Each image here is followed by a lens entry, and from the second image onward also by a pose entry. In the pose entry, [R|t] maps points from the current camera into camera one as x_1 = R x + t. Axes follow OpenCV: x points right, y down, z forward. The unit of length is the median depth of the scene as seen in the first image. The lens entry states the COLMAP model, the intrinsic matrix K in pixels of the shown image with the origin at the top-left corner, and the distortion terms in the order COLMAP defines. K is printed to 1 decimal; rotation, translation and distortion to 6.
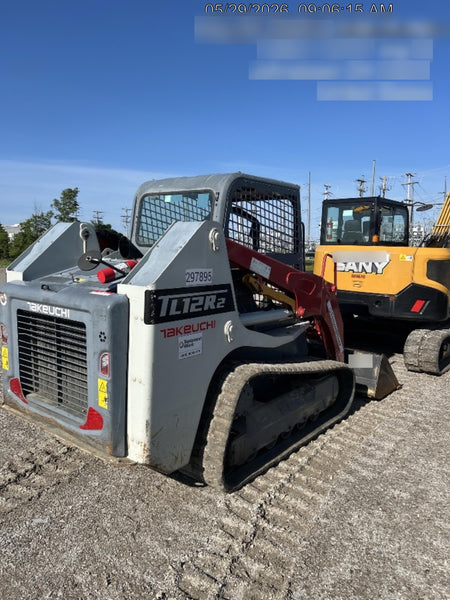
lens RADIAL K [[442.6, 0, 227.4], [0, 442.6, 304.0], [0, 0, 1]] dist [0.110371, 0.000155]
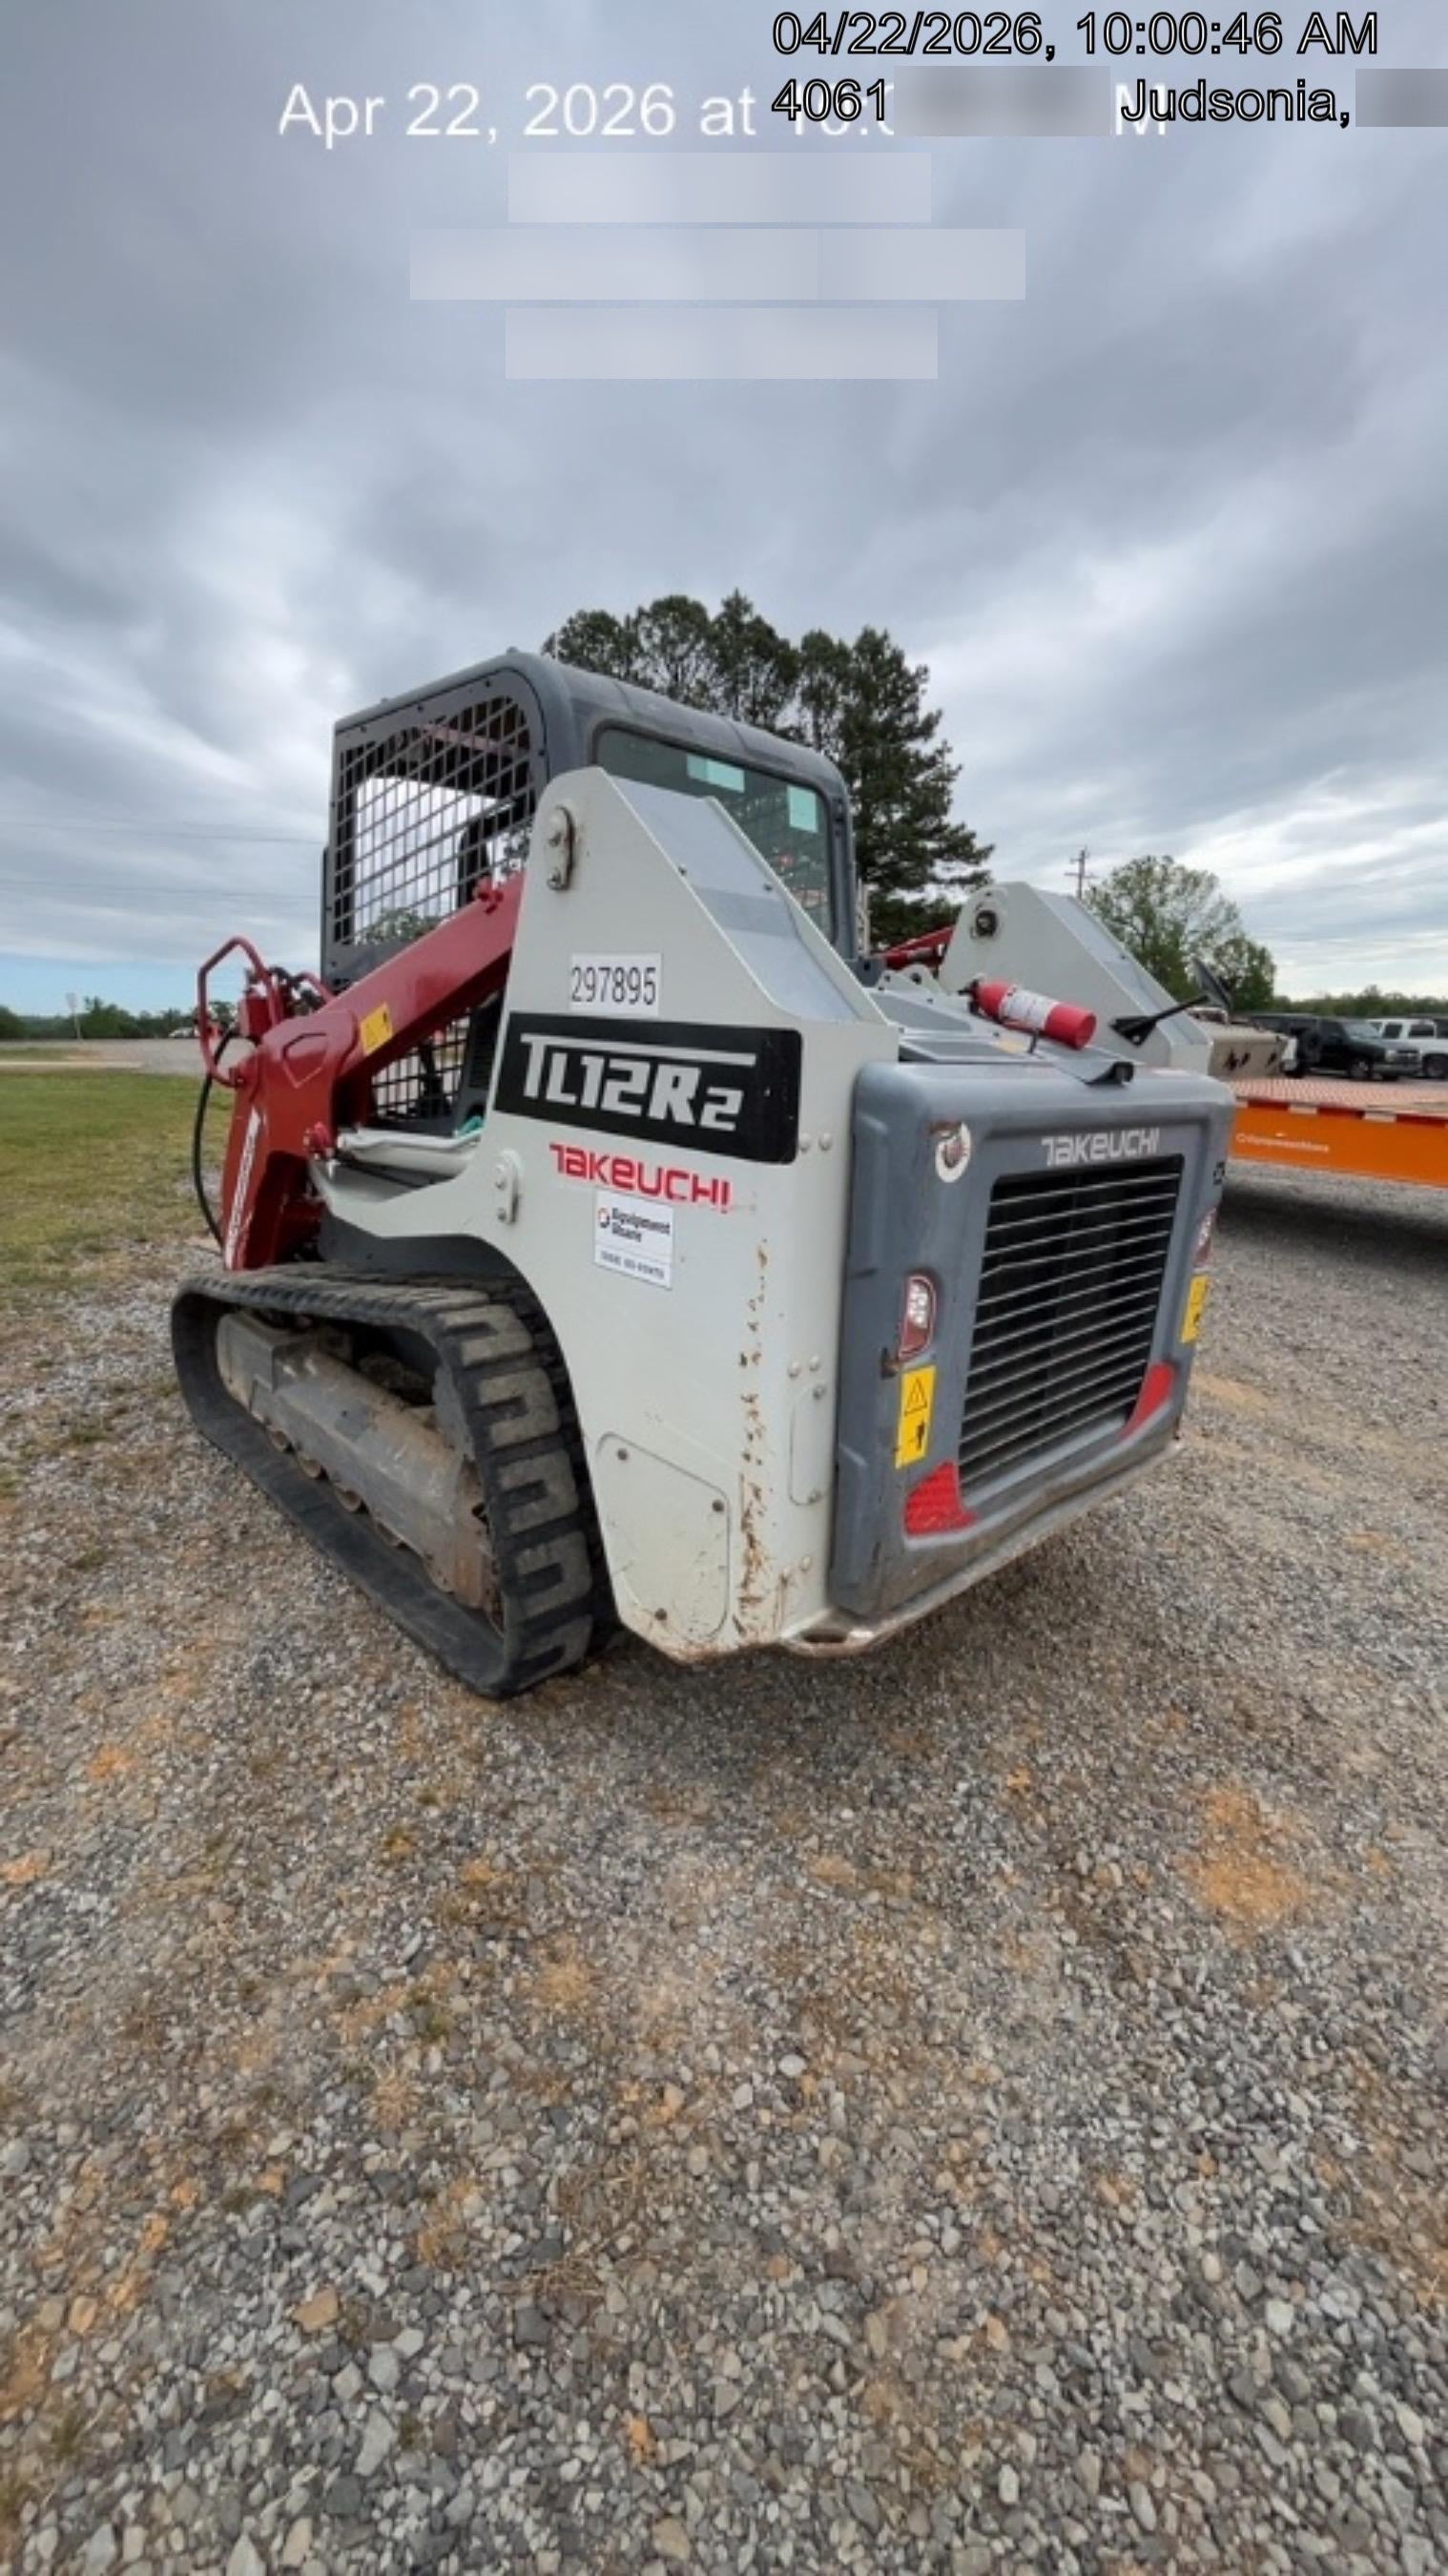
lens RADIAL K [[999.4, 0, 724.9], [0, 999.4, 1278.1], [0, 0, 1]] dist [-0.001976, -0.000187]
pose [[-0.128931, 0.224014, -0.966020, 0.552506], [-0.185207, 0.951570, 0.245382, -0.050693], [0.974205, 0.210551, -0.081198, 1.138182]]
